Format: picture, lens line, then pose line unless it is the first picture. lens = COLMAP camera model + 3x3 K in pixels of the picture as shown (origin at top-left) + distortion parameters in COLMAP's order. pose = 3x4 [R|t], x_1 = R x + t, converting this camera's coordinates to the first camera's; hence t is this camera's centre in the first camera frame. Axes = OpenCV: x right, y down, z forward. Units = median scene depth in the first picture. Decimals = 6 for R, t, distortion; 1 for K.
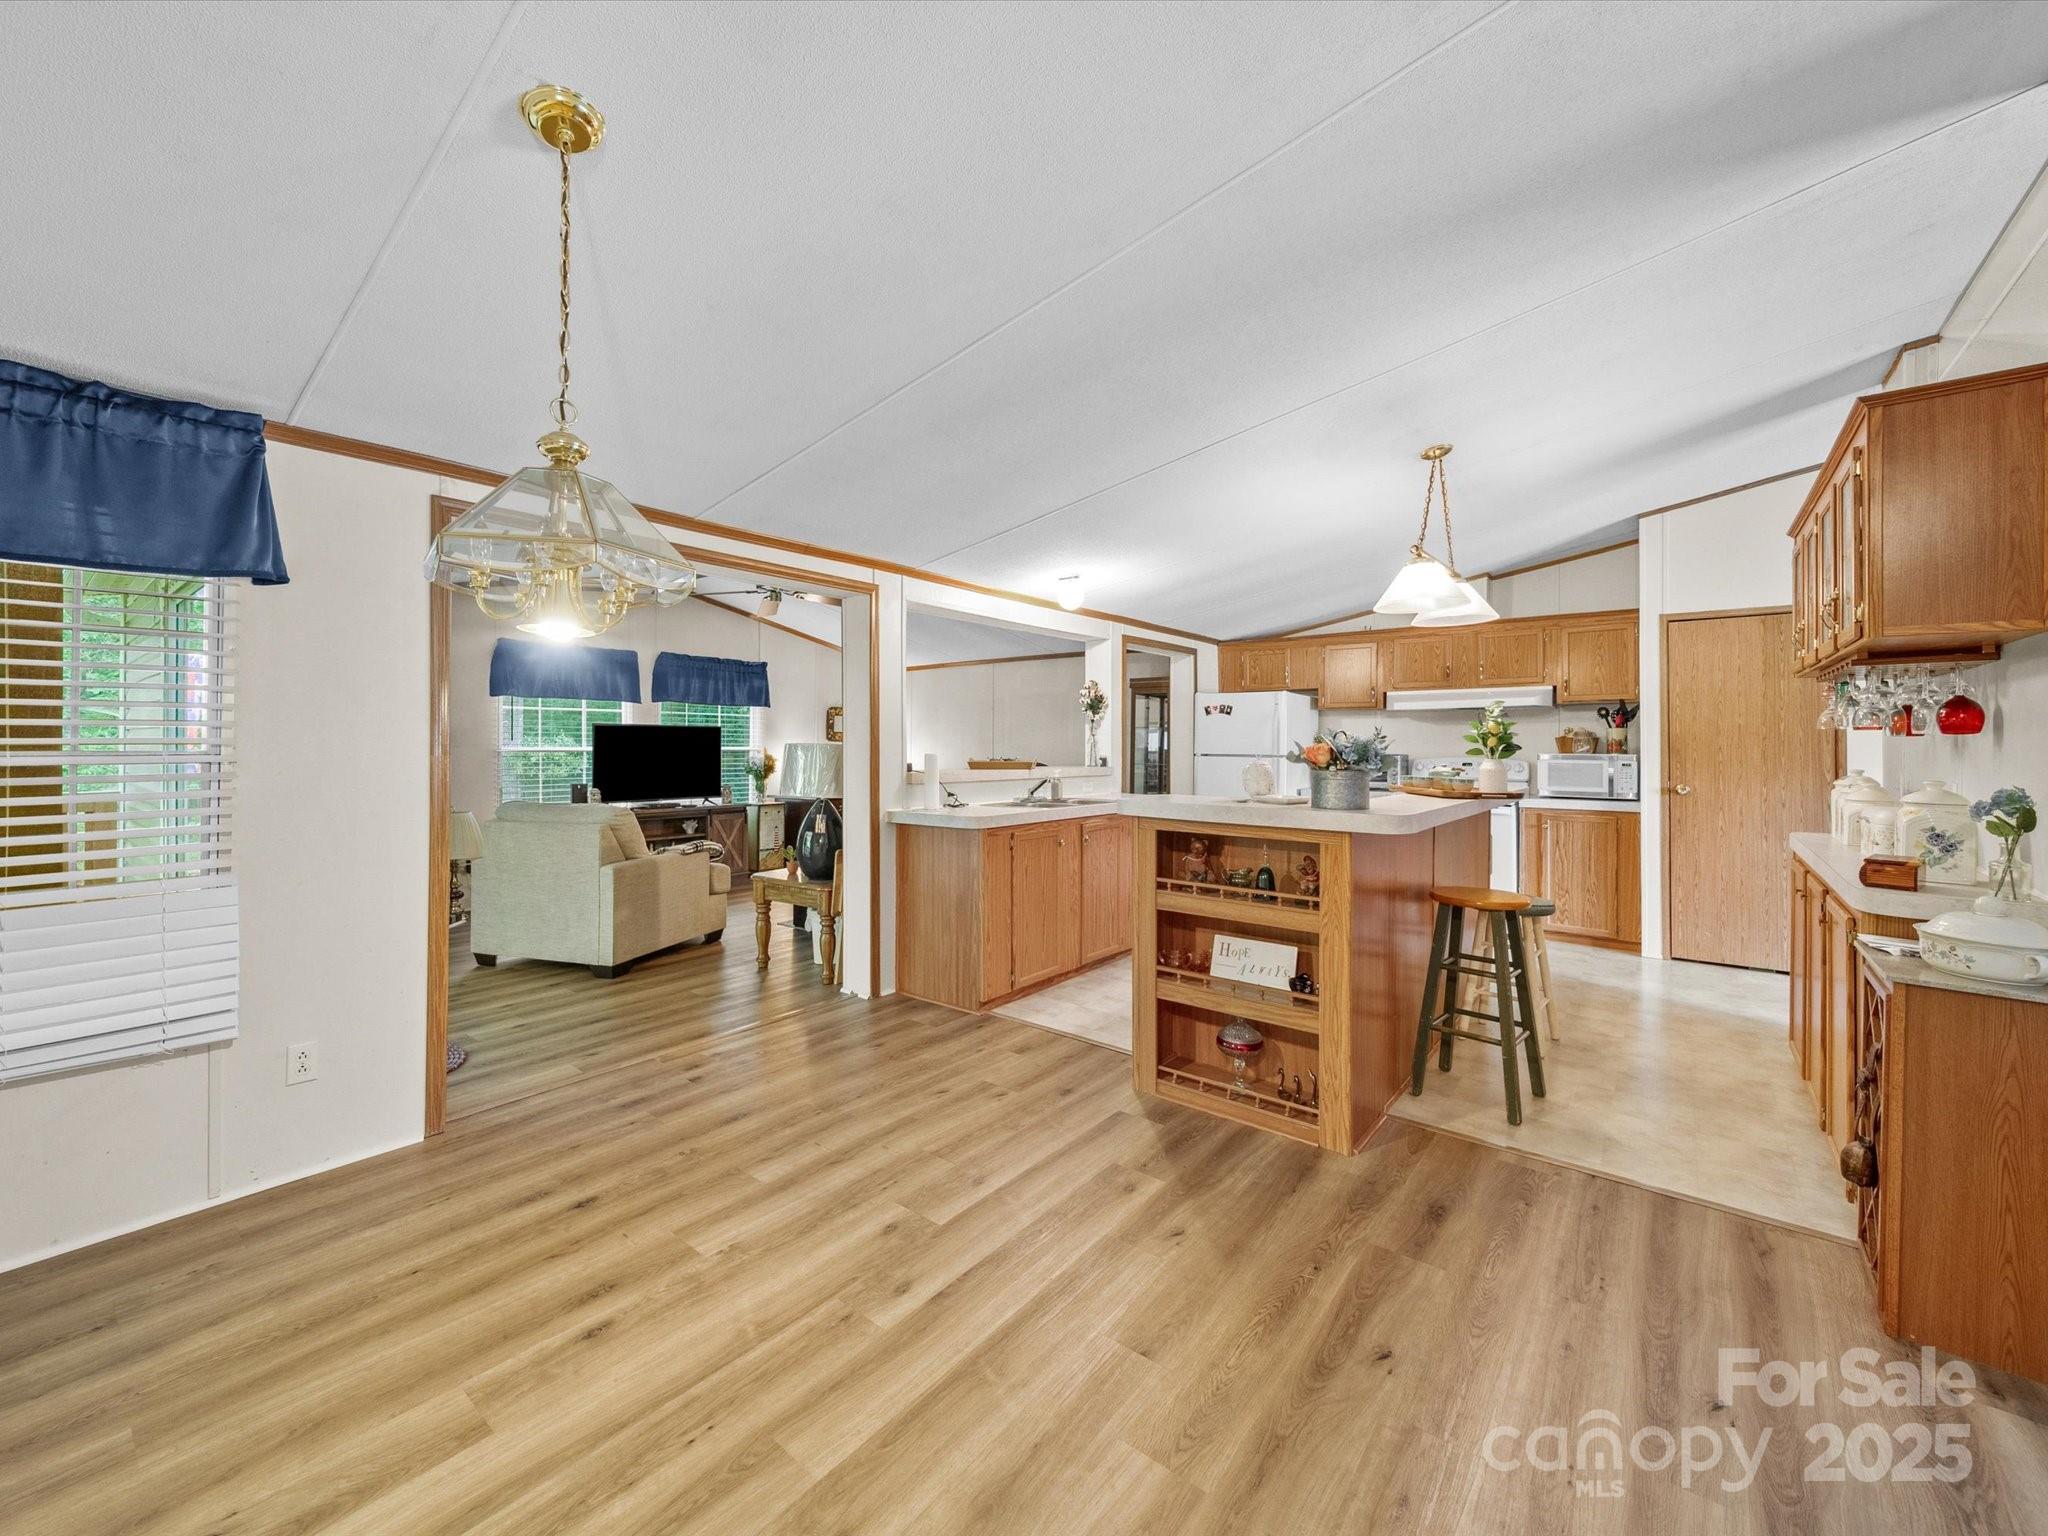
lens RADIAL K [[815.2, 0, 1024.0], [0, 815.2, 748.8], [0, 0, 1]] dist [0.002133, -0.000526]
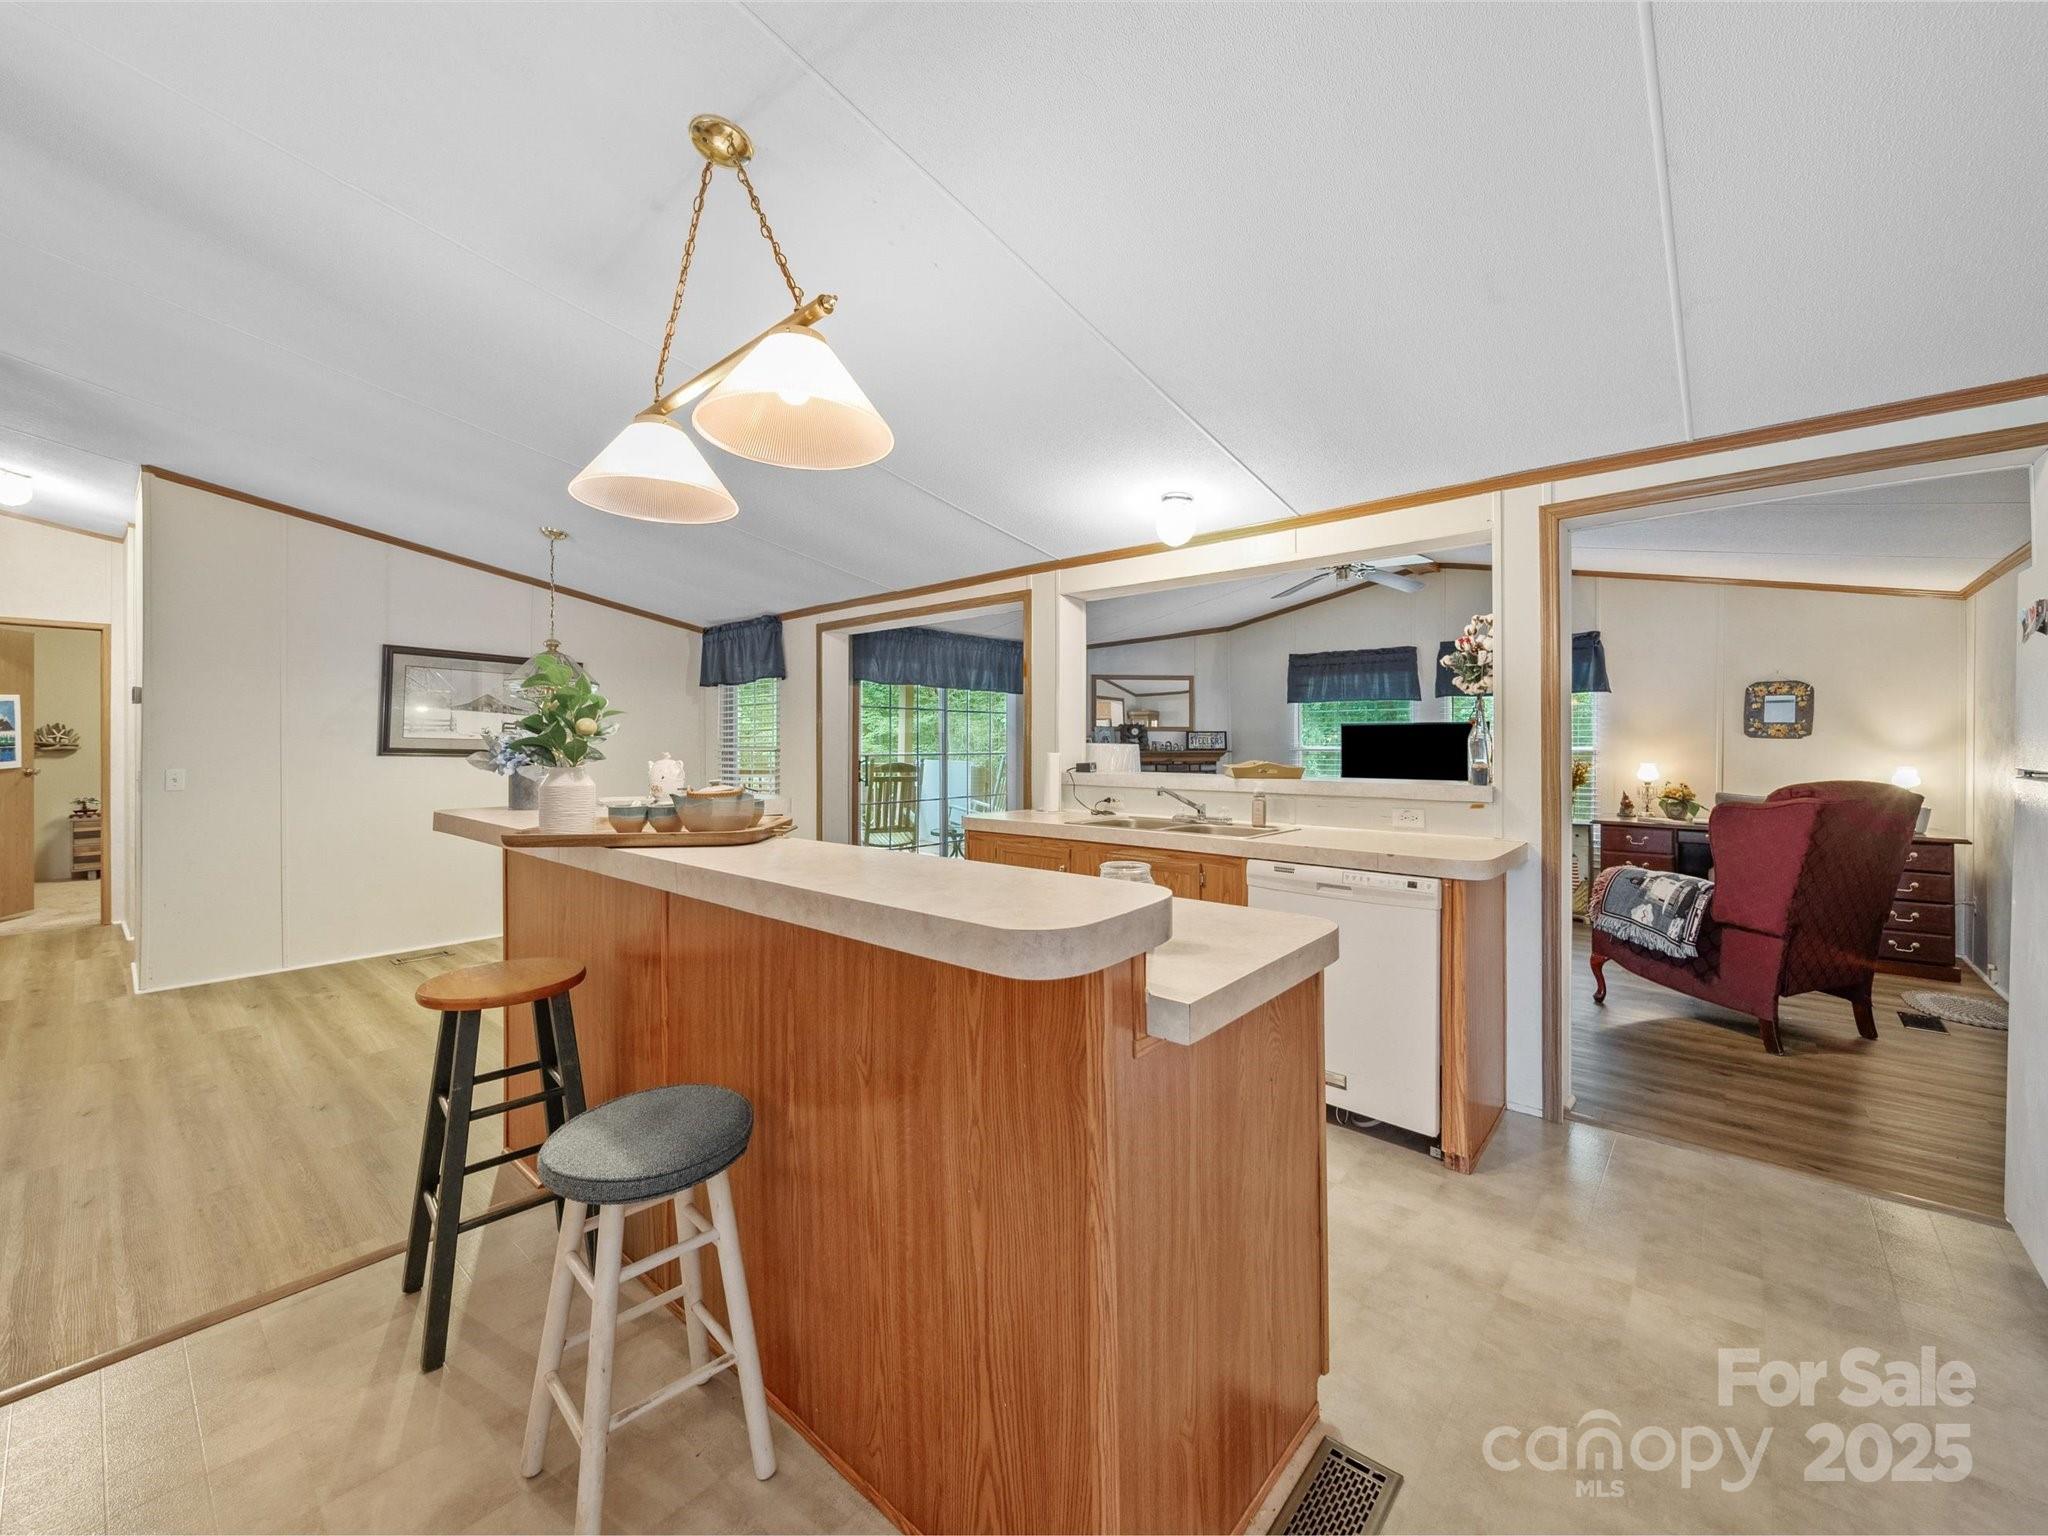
lens RADIAL K [[832.5, 0, 1031.7], [0, 832.5, 735.0], [0, 0, 1]] dist [-0.000132, -0.000251]
pose [[-0.043960, -0.015515, -0.998913, 0.527101], [-0.007662, 0.999855, -0.015193, 0.002517], [0.999004, 0.006986, -0.044072, 0.617453]]
